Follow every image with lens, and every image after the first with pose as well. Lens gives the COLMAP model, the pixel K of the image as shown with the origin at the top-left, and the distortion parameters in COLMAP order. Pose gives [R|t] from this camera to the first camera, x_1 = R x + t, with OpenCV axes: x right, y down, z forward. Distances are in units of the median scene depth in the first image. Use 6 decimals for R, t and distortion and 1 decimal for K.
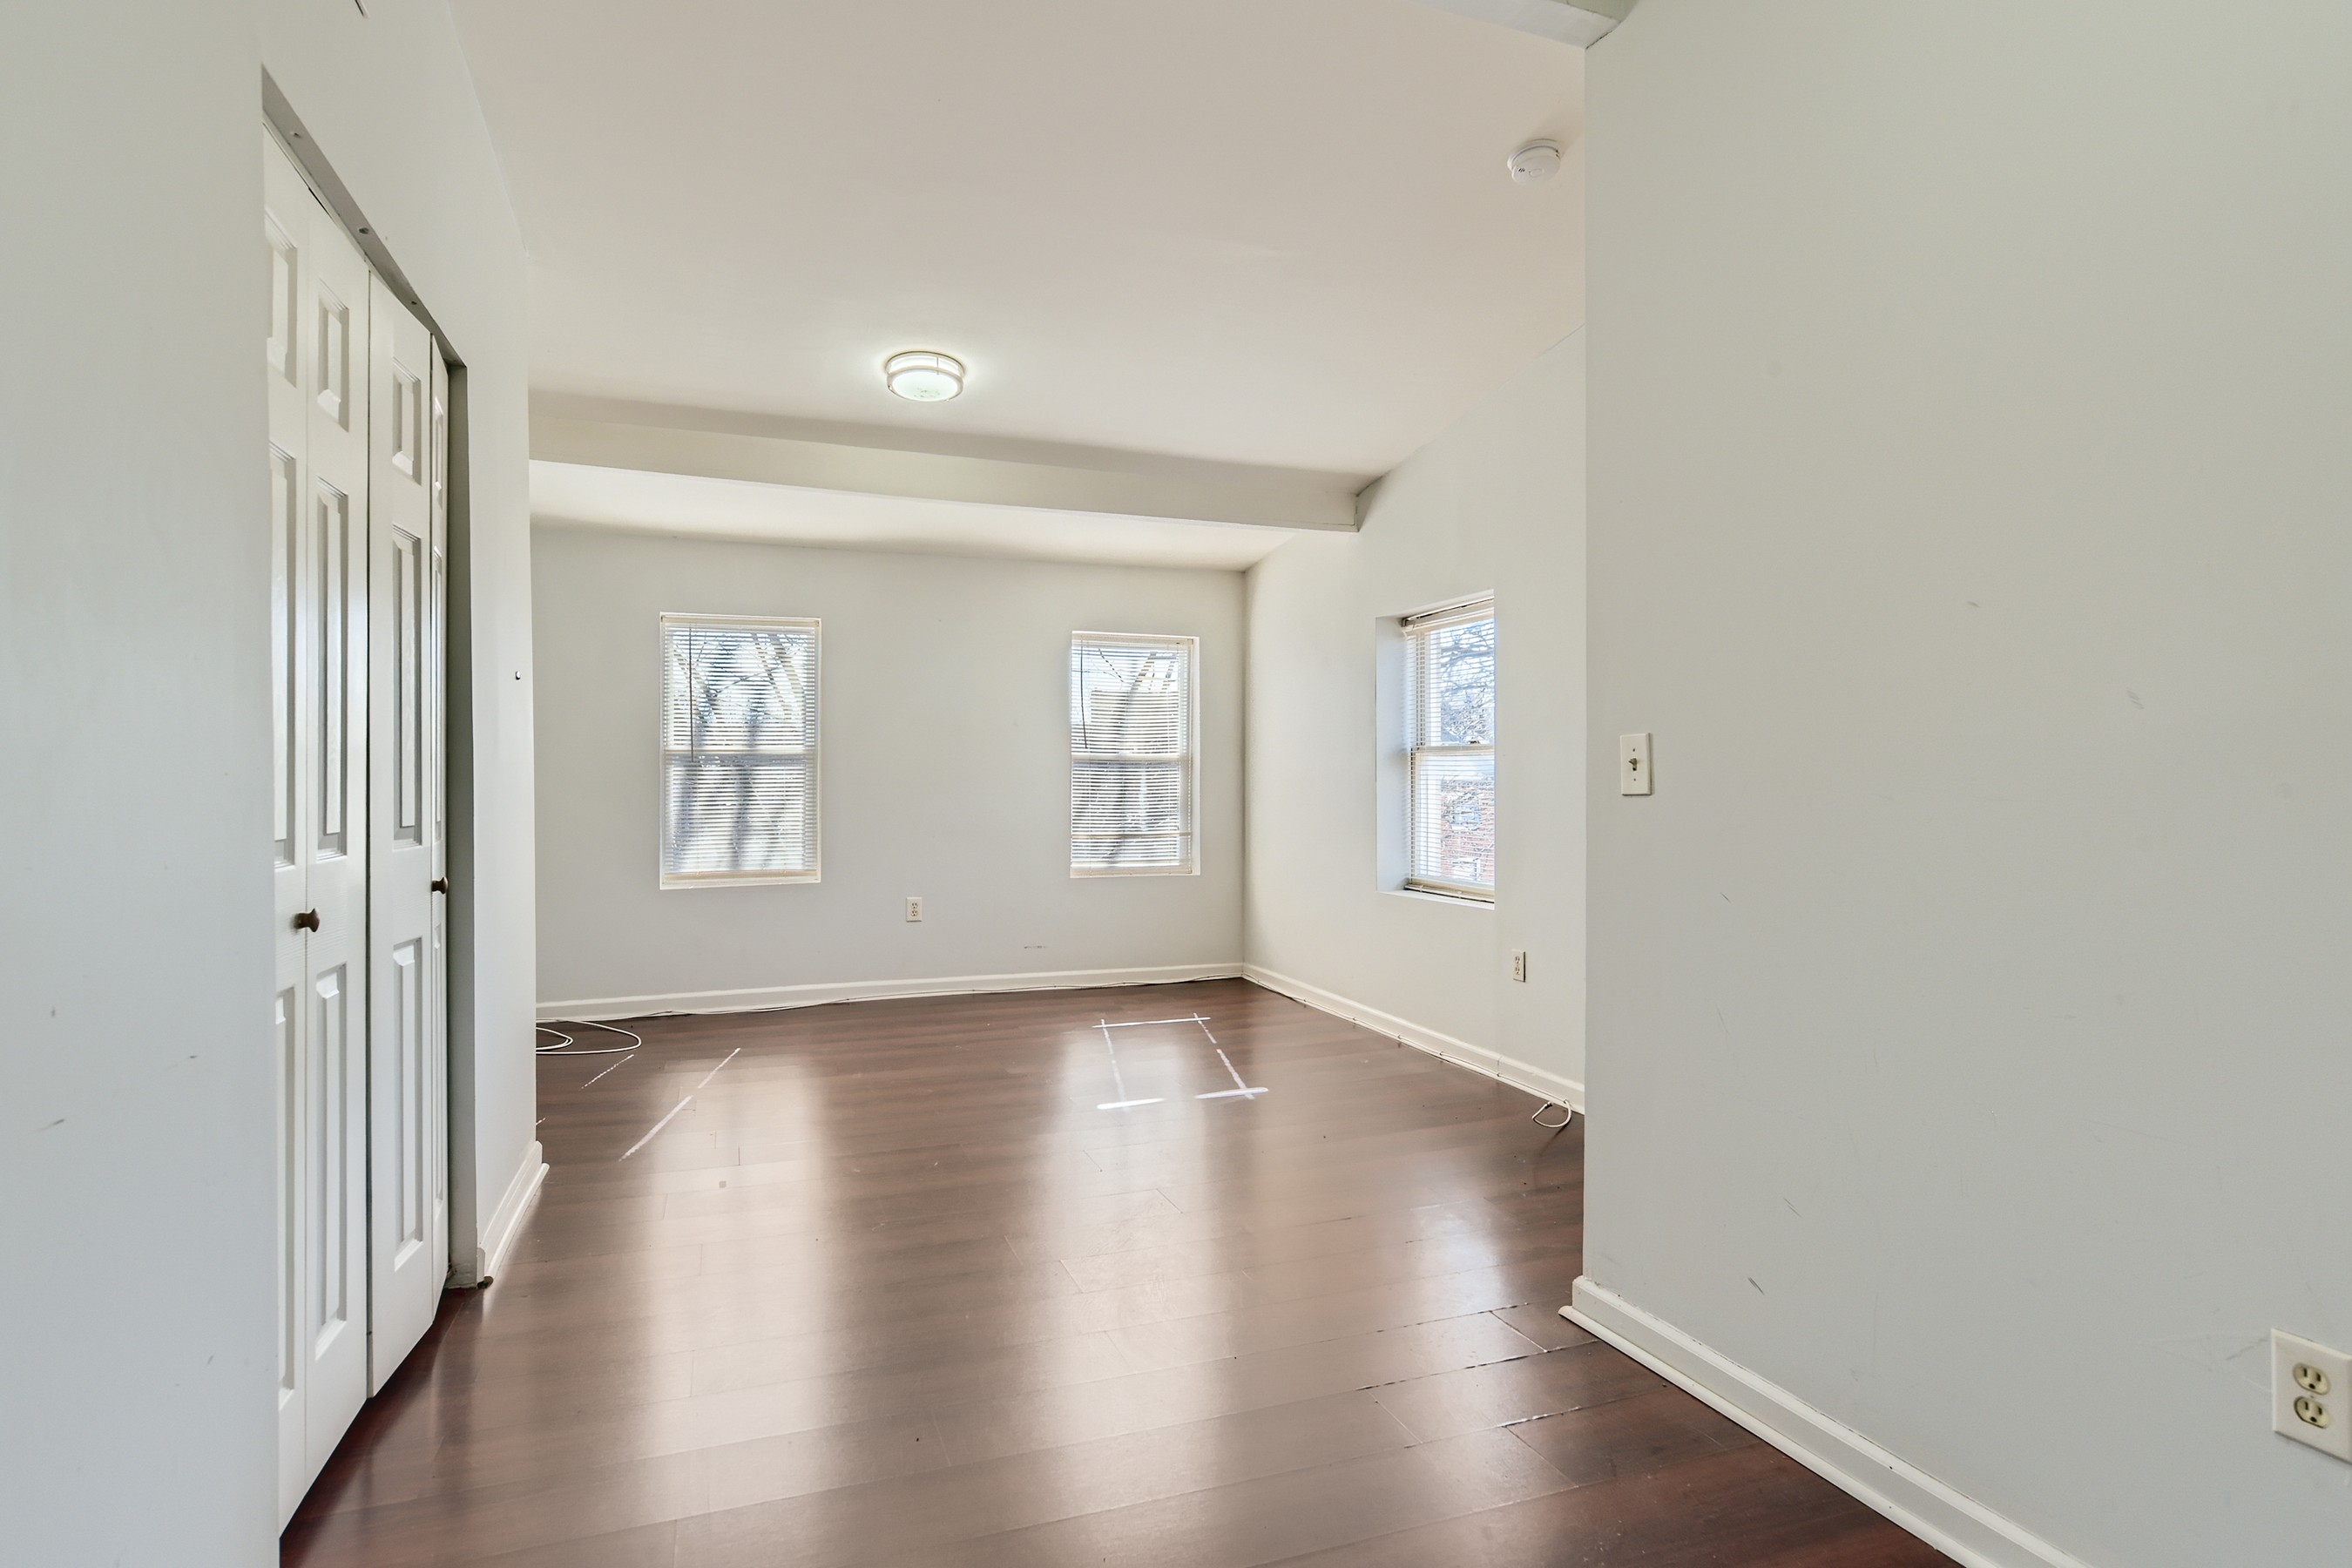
lens RADIAL K [[1197.0, 0, 1195.2], [0, 1197.0, 794.0], [0, 0, 1]] dist [0.001374, 0.001086]
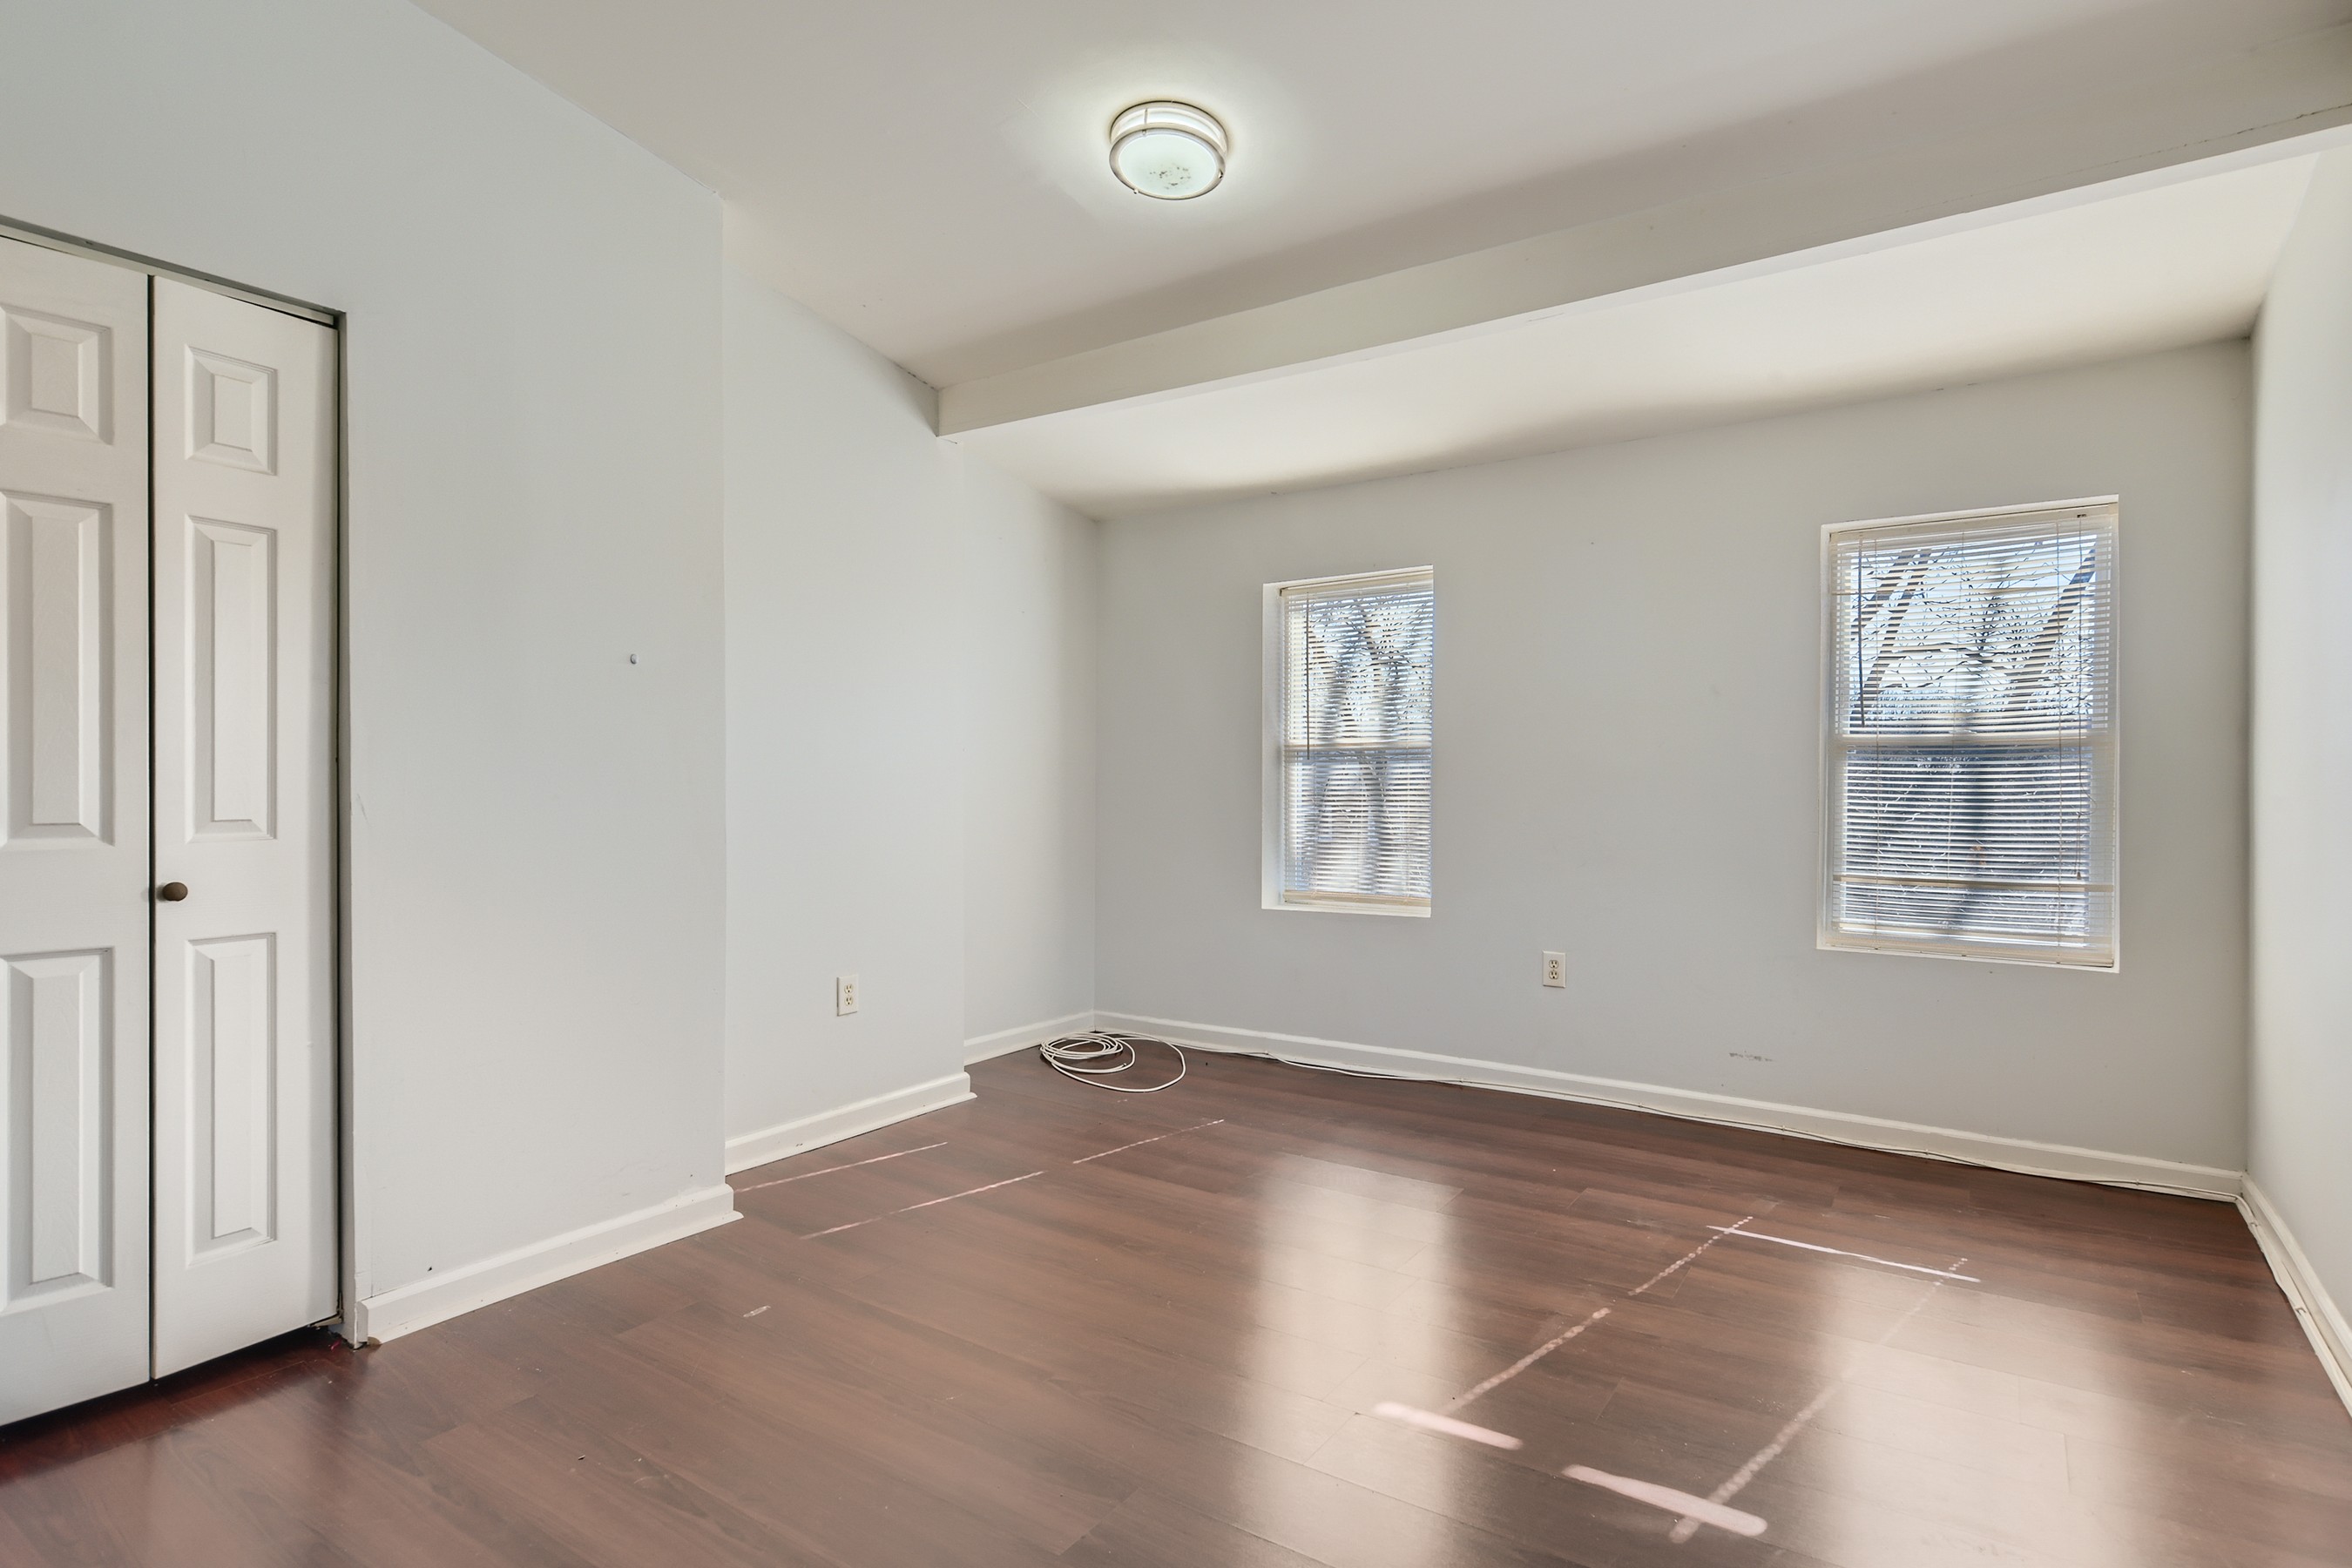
lens RADIAL K [[1197.0, 0, 1195.2], [0, 1197.0, 794.0], [0, 0, 1]] dist [0.001374, 0.001086]
pose [[0.588269, 0.006408, -0.808640, 0.194687], [-0.018998, 0.999802, -0.005898, 0.004235], [0.808442, 0.018832, 0.588275, 0.429273]]
